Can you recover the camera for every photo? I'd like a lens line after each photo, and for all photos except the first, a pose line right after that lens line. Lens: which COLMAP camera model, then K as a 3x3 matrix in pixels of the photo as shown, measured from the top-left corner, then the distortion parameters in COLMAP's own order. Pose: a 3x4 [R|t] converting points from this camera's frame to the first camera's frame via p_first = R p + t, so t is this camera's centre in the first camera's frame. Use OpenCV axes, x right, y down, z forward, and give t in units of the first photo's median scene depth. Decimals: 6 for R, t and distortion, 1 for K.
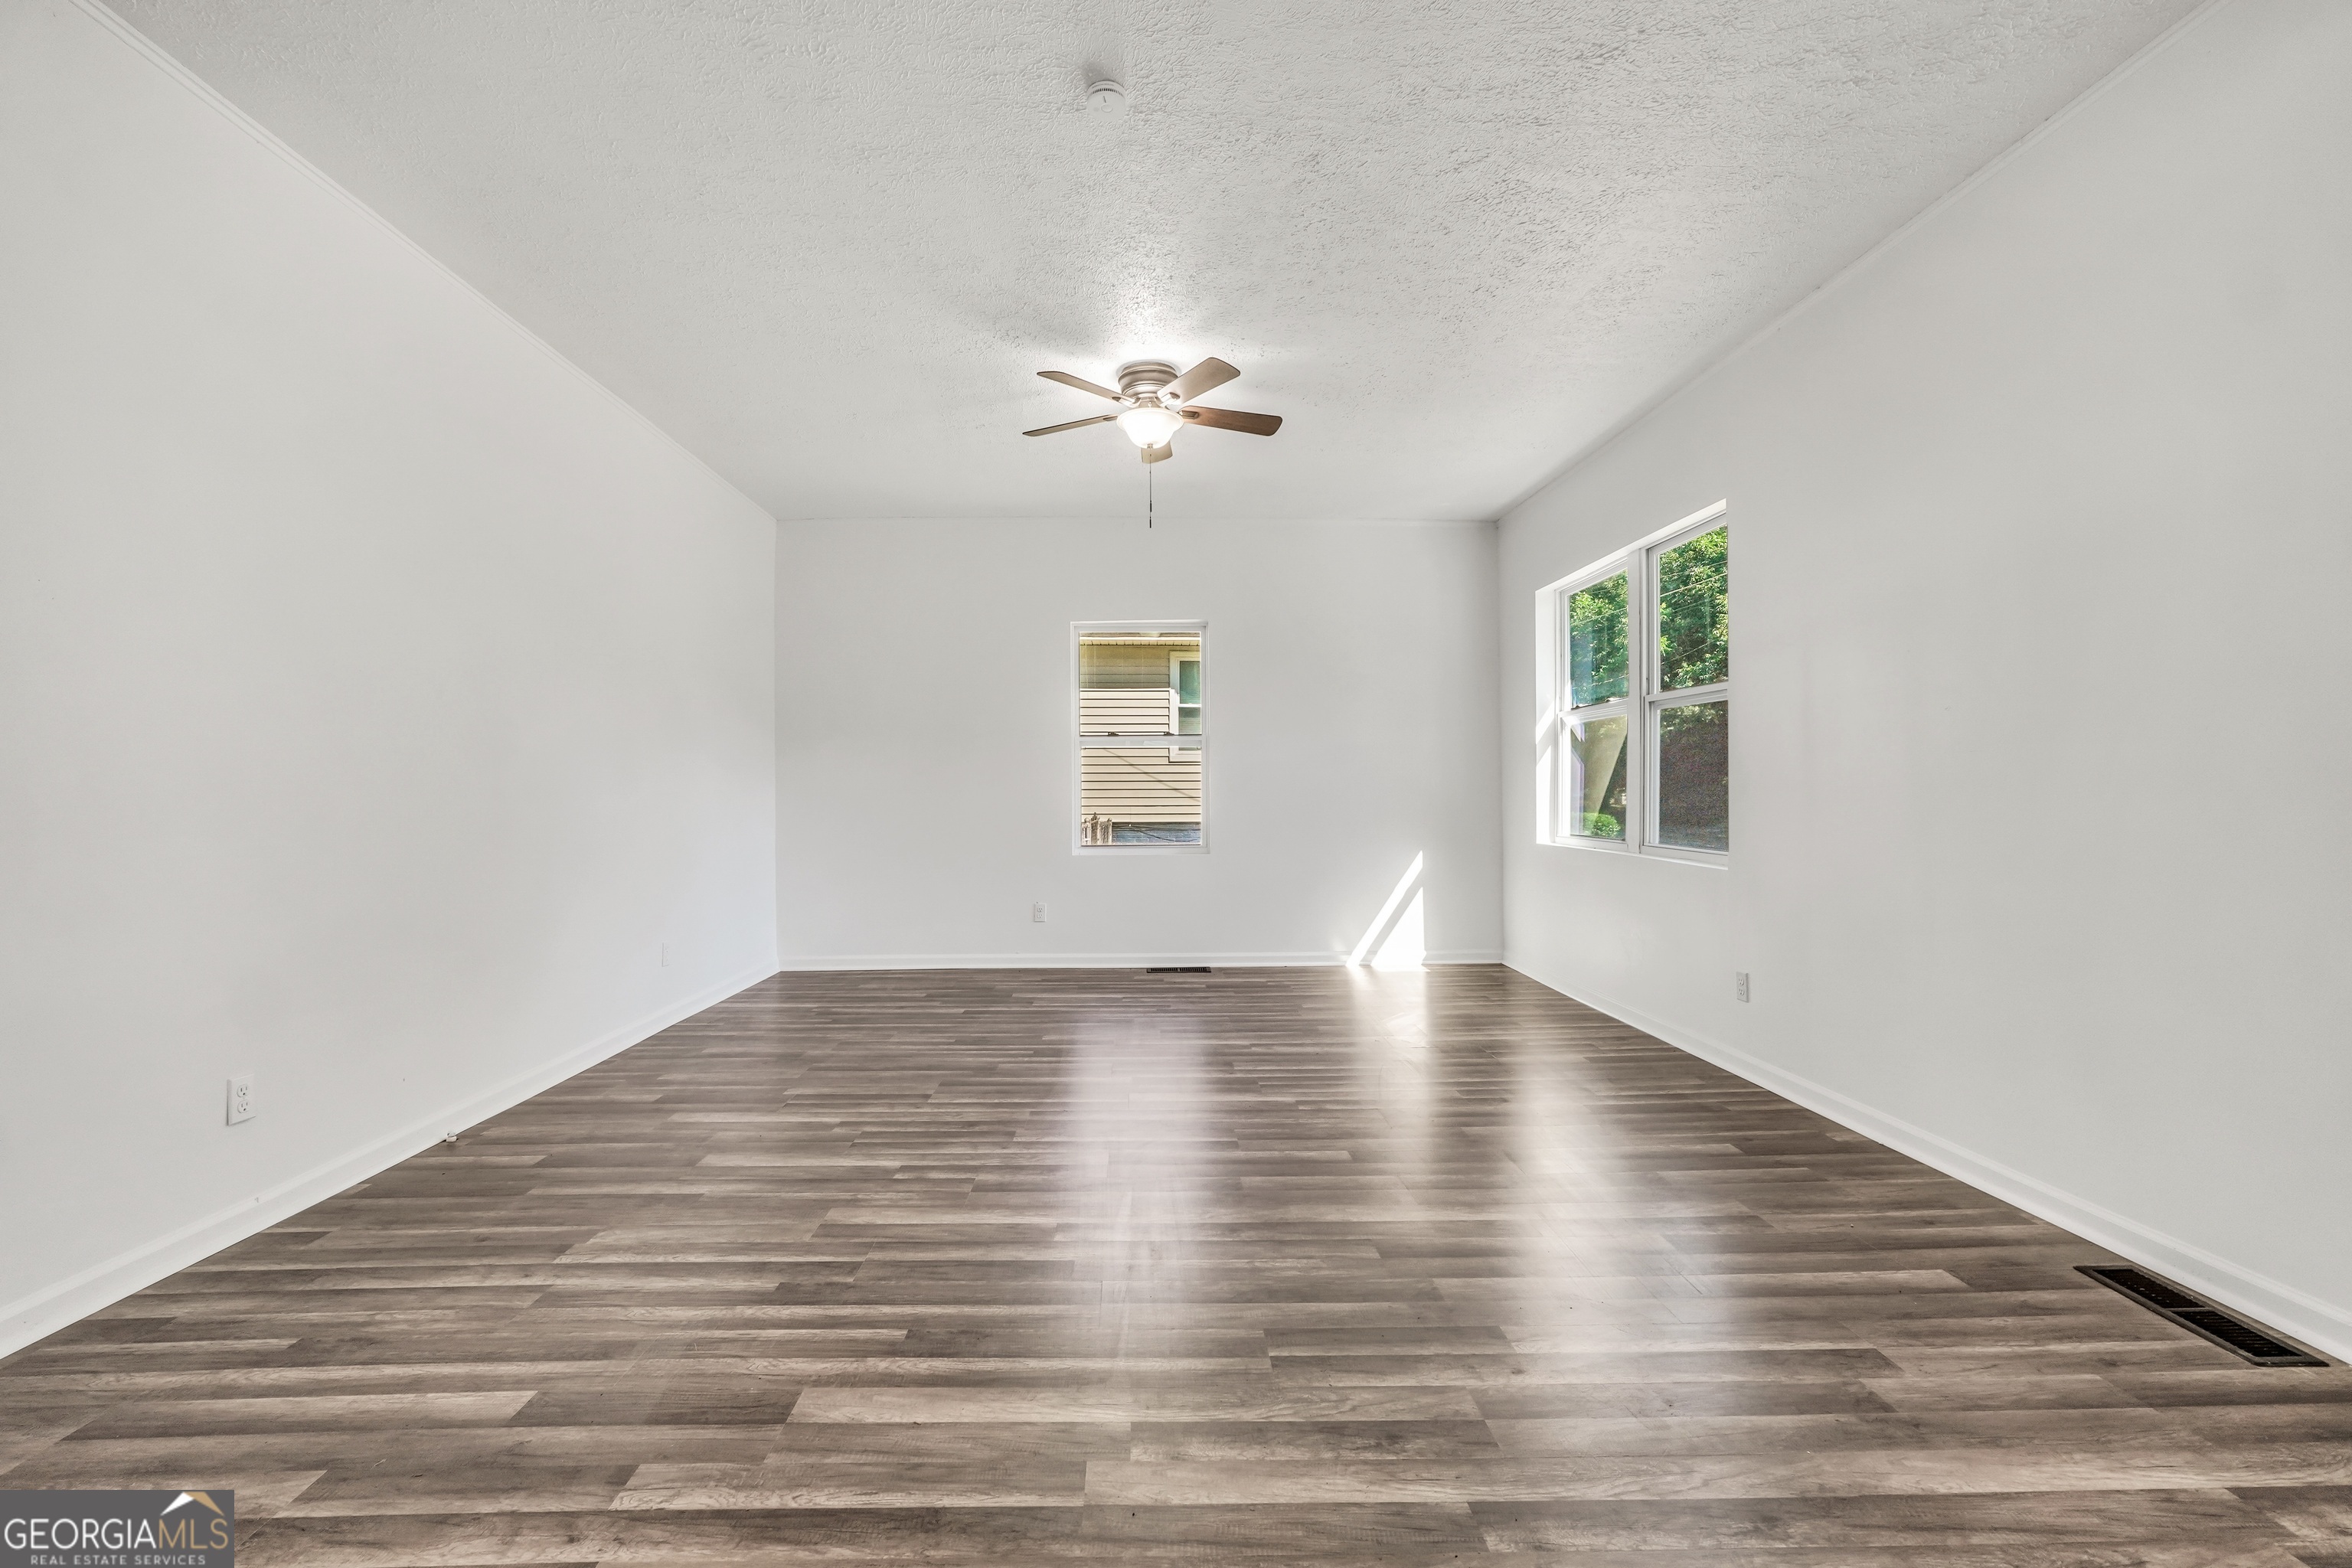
lens RADIAL K [[999.7, 0, 1159.6], [0, 999.7, 791.5], [0, 0, 1]] dist [-0.018954, 0.008029]
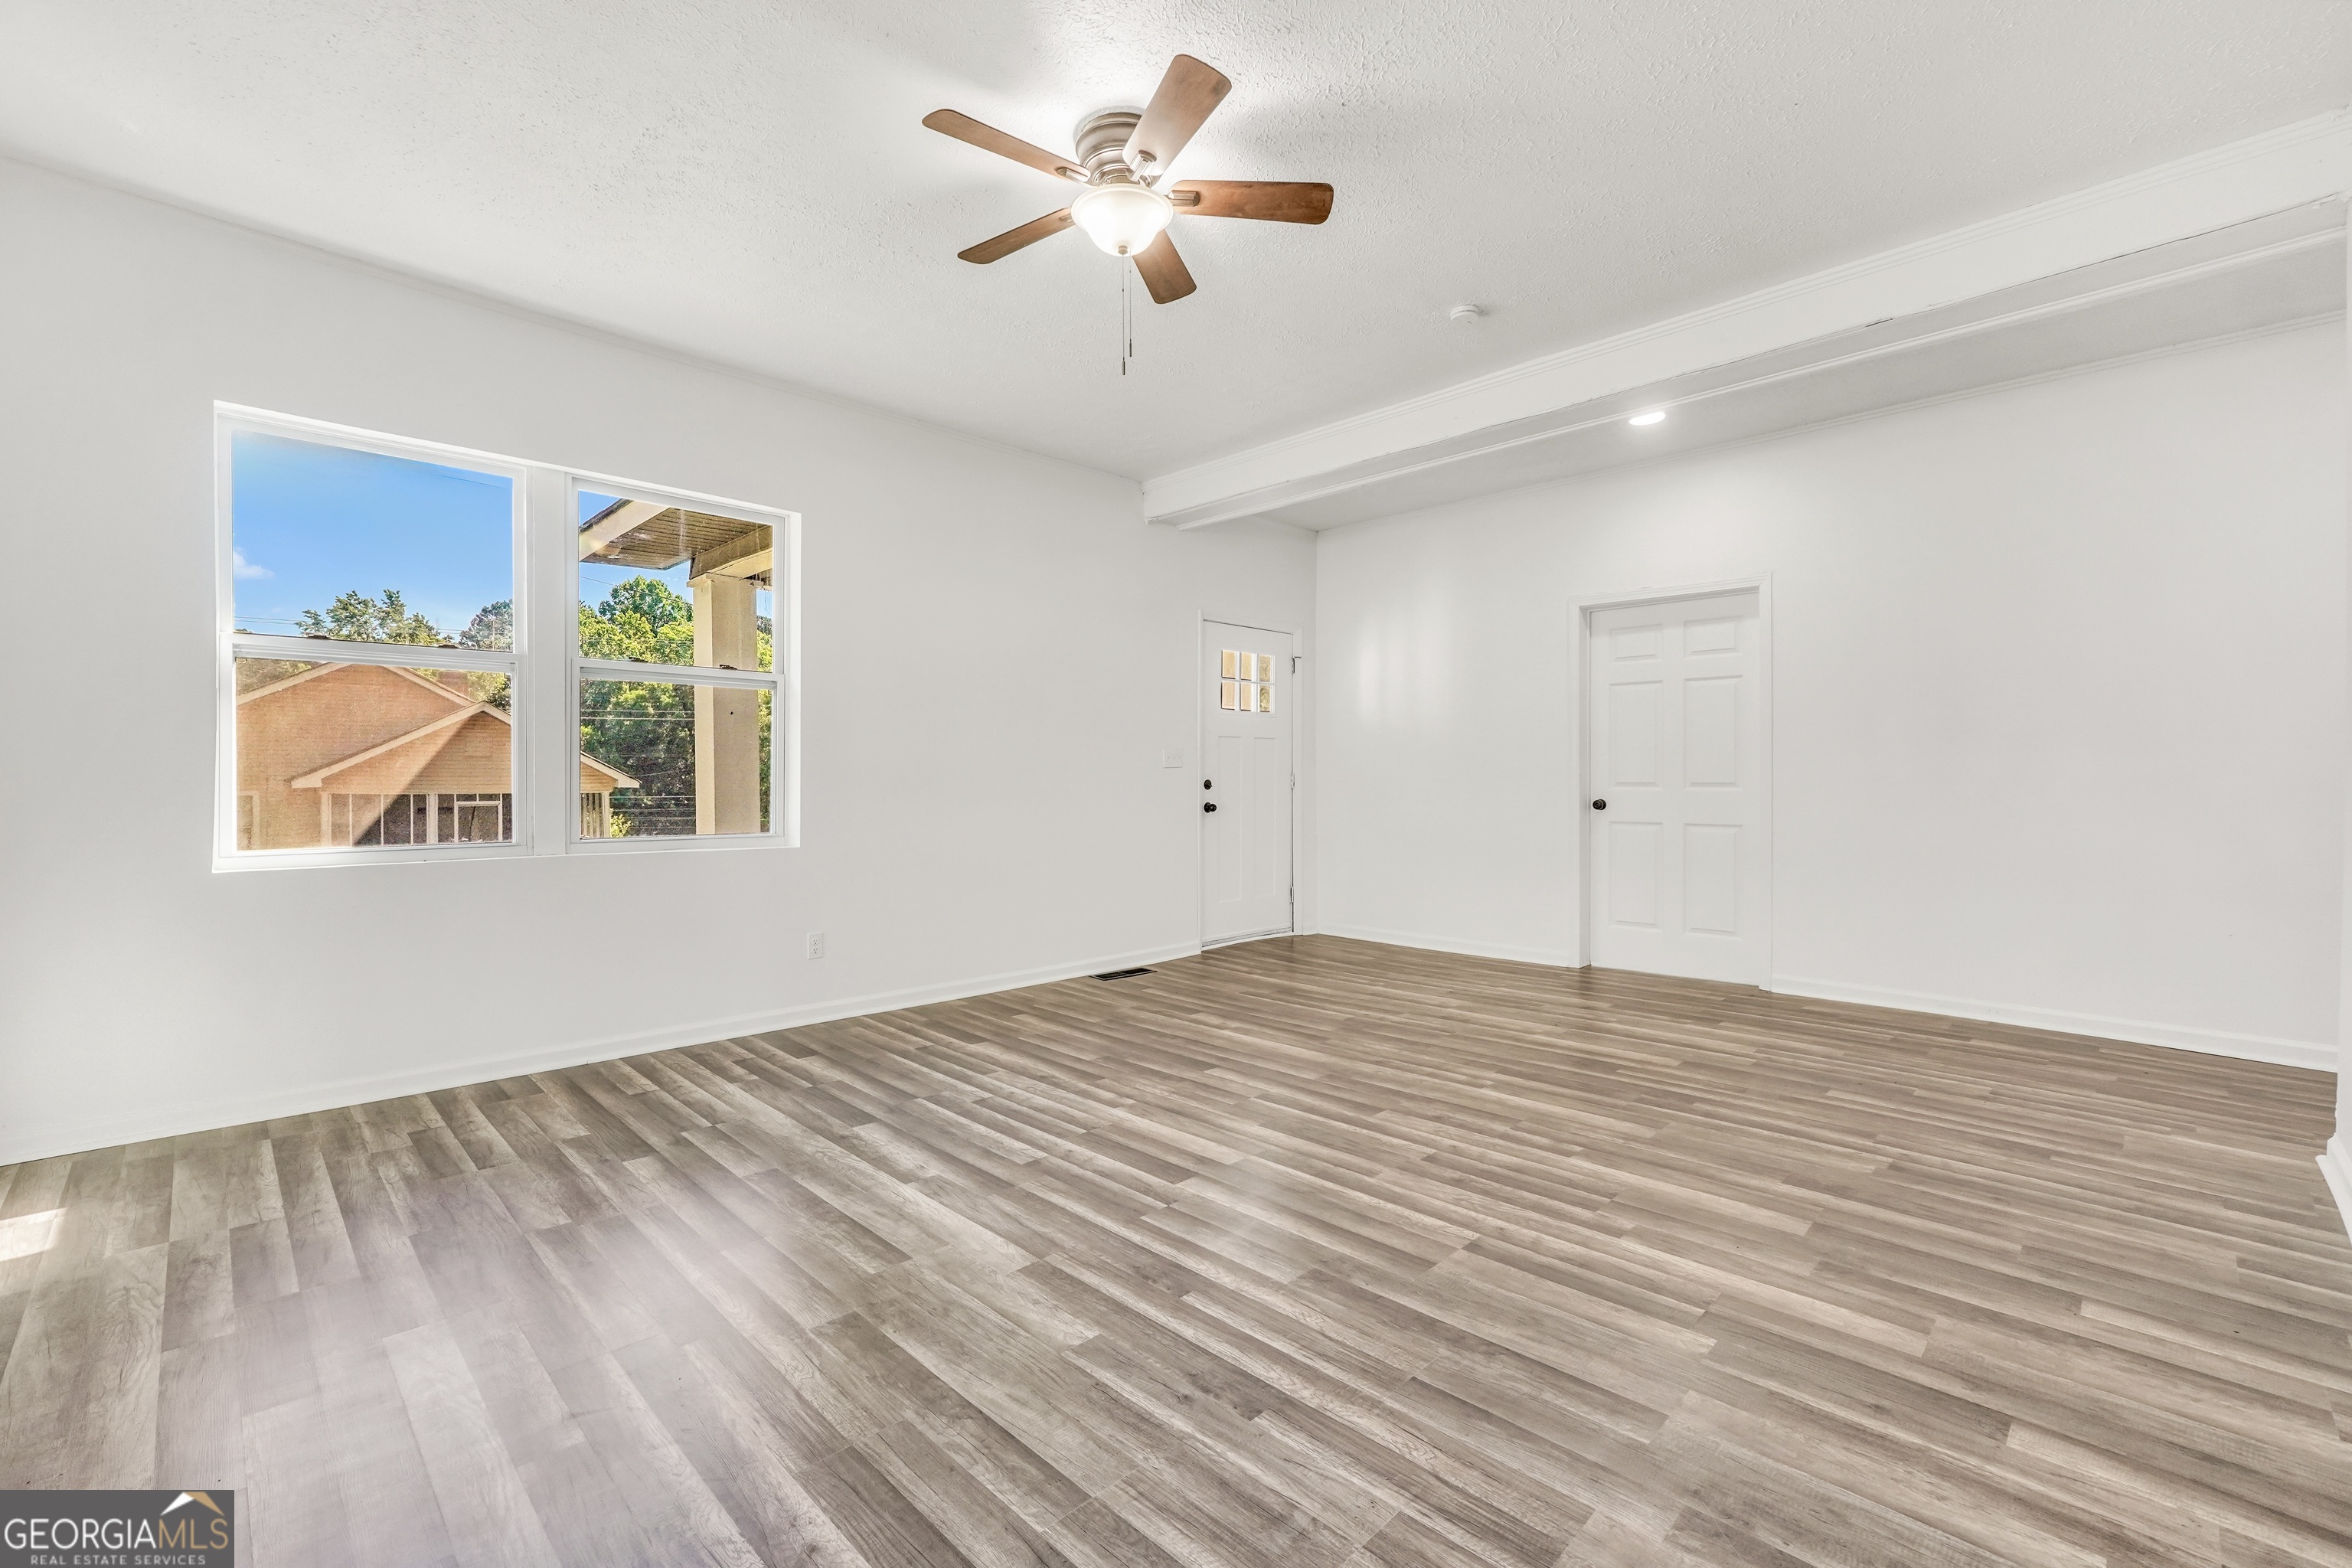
lens RADIAL K [[995.6, 0, 1158.2], [0, 995.6, 788.5], [0, 0, 1]] dist [-0.021267, 0.008858]
pose [[-0.679172, -0.009974, 0.733912, -0.633090], [-0.000024, 0.999908, 0.013566, 0.001149], [-0.733980, 0.009196, -0.679109, 1.780924]]
